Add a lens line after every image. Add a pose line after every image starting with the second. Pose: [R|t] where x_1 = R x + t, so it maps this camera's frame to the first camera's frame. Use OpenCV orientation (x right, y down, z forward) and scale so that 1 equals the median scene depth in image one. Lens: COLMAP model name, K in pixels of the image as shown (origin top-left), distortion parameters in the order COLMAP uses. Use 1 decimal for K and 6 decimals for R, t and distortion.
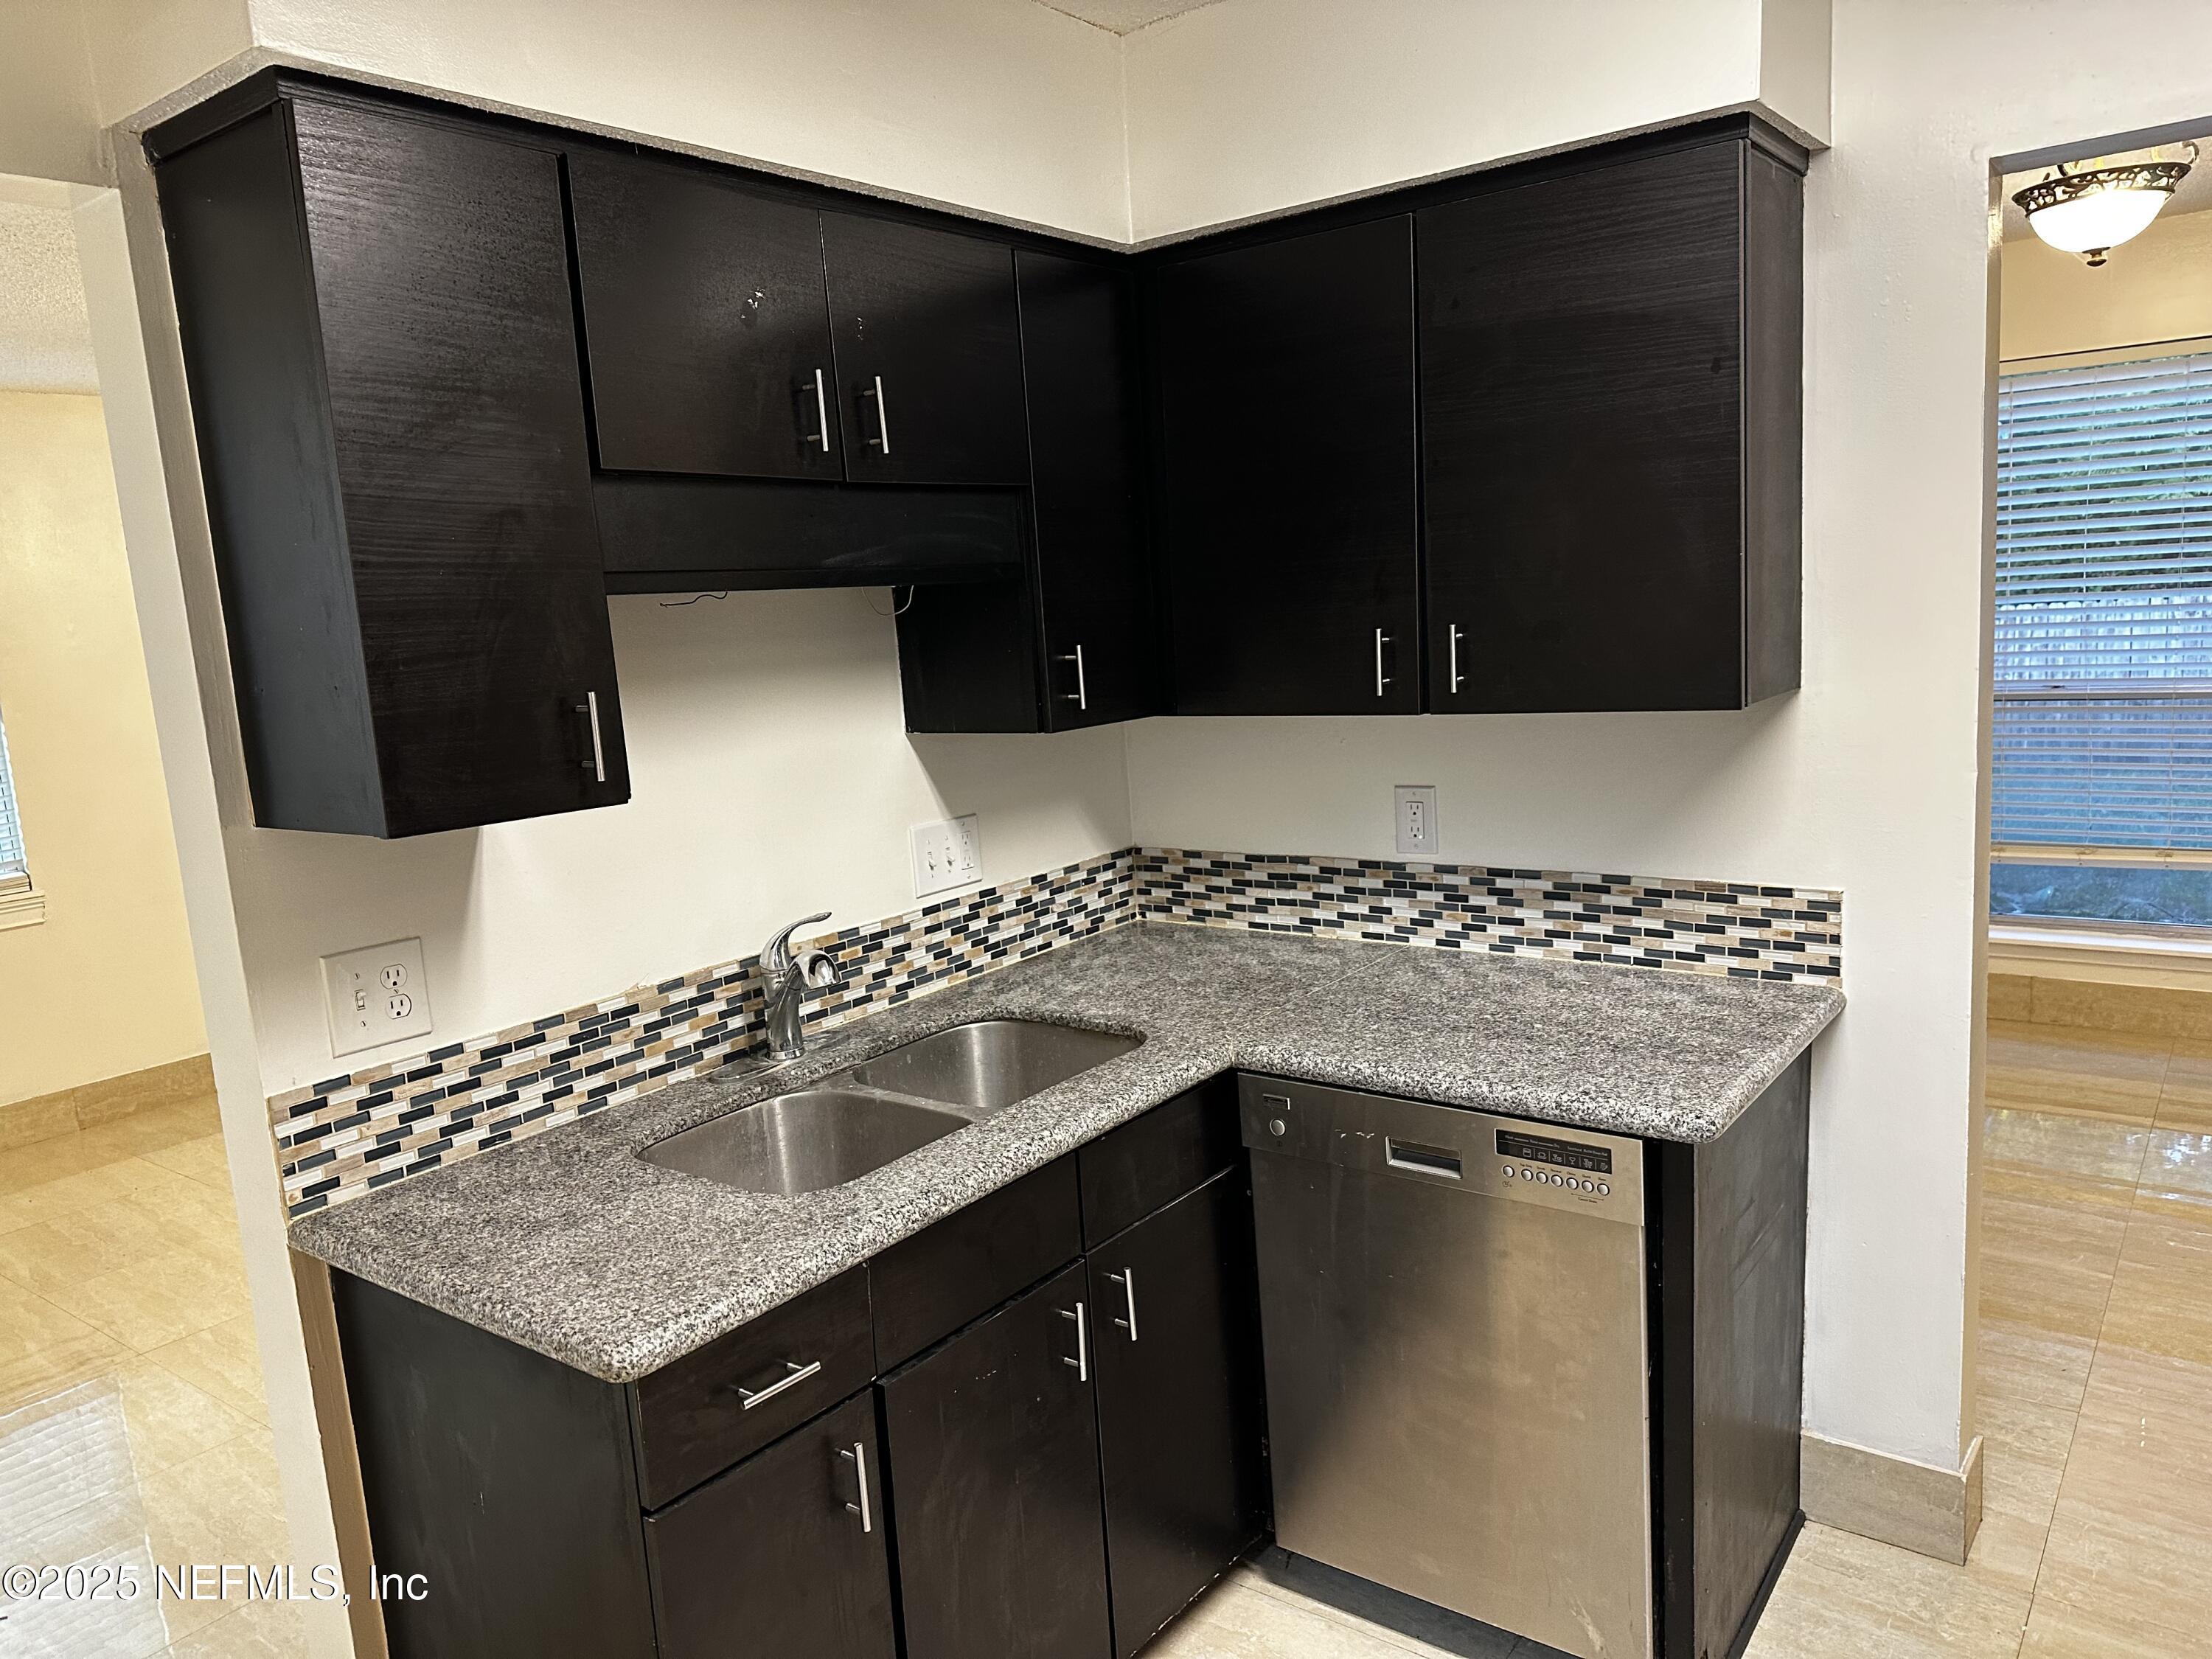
lens RADIAL K [[1548.1, 0, 1106.0], [0, 1548.1, 829.5], [0, 0, 1]] dist [0.140467, -0.166826]
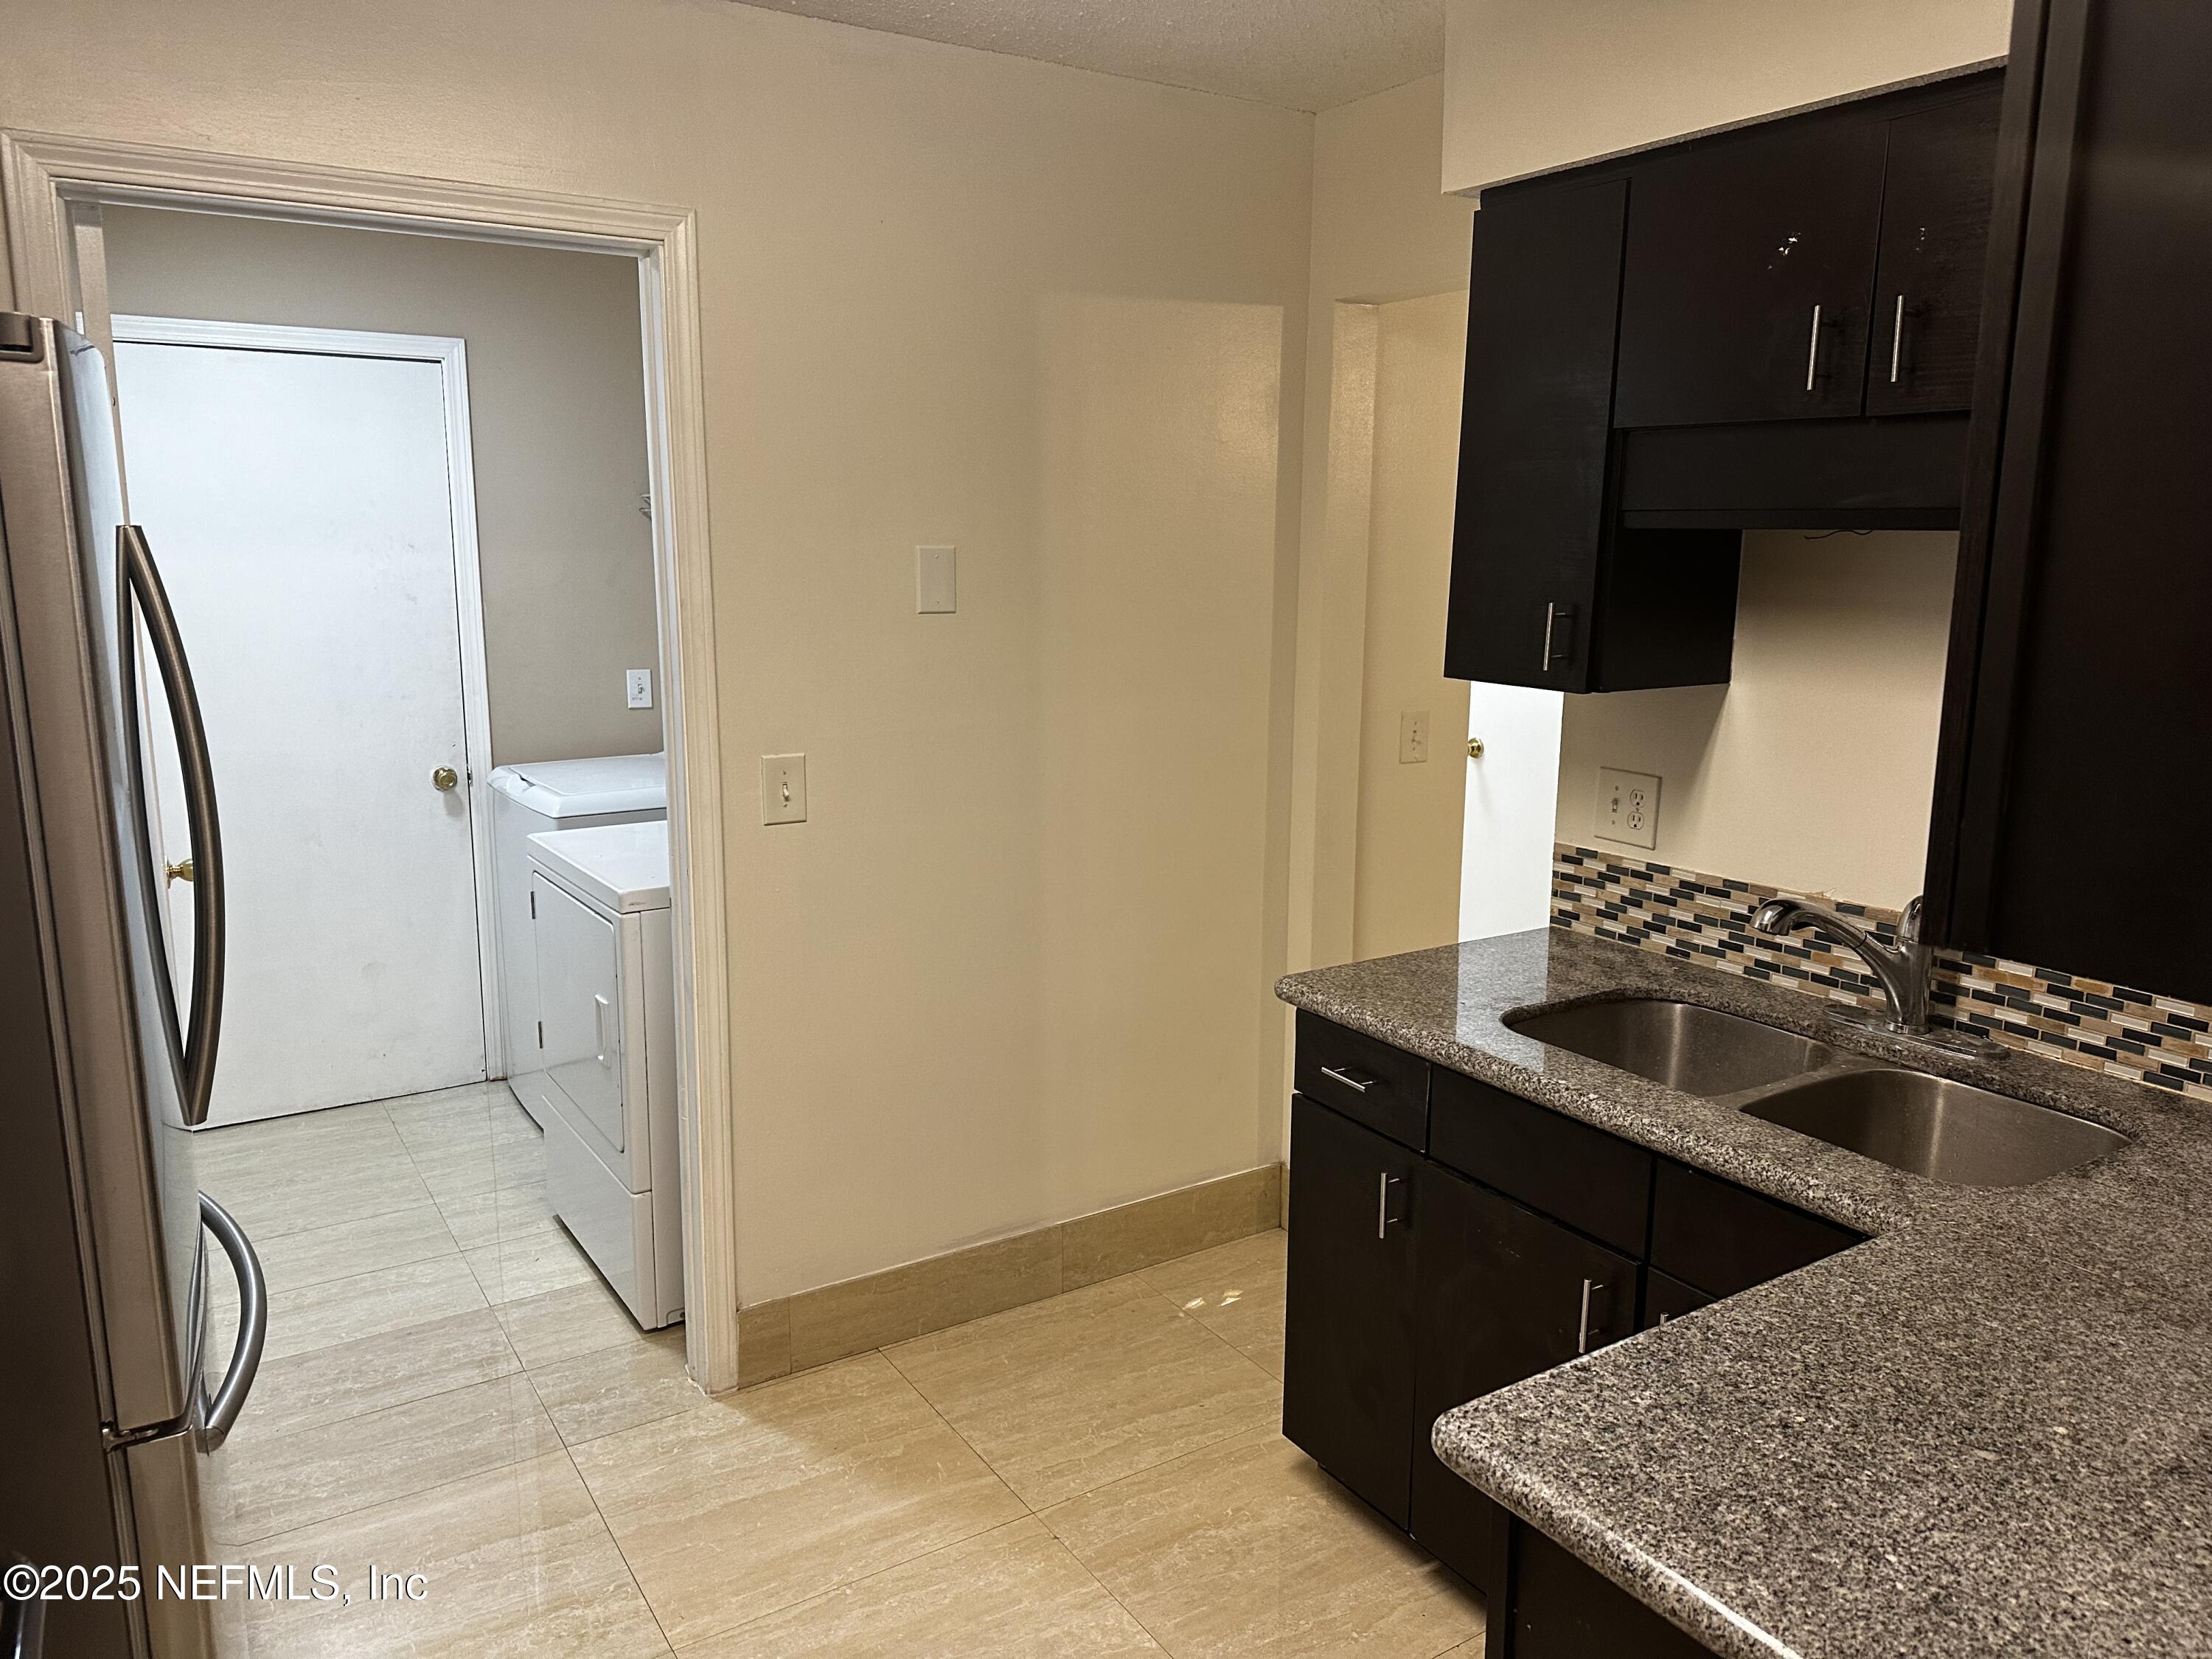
lens RADIAL K [[1548.1, 0, 1106.0], [0, 1548.1, 829.5], [0, 0, 1]] dist [0.140467, -0.166826]
pose [[-0.340875, 0.240612, -0.908796, 0.893739], [-0.124738, 0.946569, 0.297400, -0.215447], [0.931797, 0.214738, -0.292648, 0.917667]]
